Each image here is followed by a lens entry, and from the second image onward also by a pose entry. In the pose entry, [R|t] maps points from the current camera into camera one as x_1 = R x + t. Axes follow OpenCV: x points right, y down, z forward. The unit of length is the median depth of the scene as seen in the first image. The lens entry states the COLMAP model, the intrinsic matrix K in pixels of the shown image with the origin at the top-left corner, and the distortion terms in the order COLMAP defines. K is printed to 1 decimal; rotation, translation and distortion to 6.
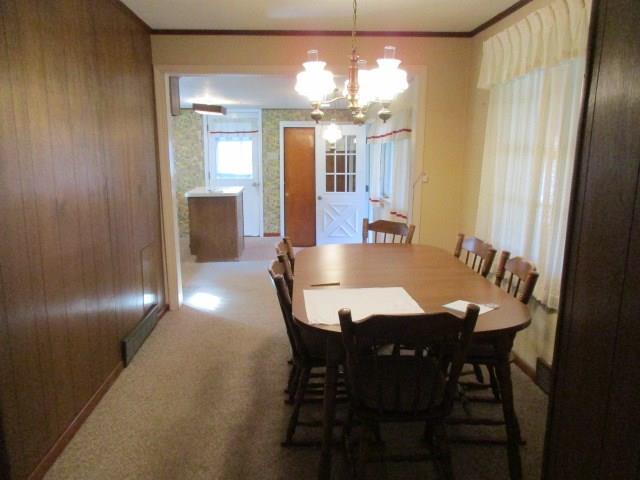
lens RADIAL K [[468.0, 0, 319.2], [0, 468.0, 241.5], [0, 0, 1]] dist [-0.011295, -0.001465]
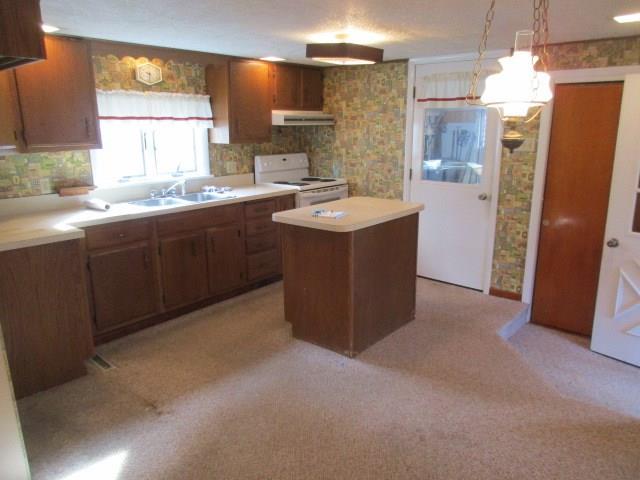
lens RADIAL K [[468.0, 0, 320.0], [0, 468.0, 237.4], [0, 0, 1]] dist [-0.011295, -0.001465]
pose [[0.713109, 0.161941, -0.682093, 0.101139], [-0.128986, 0.986652, 0.099398, -0.106301], [0.689085, 0.017099, 0.724479, 0.493988]]
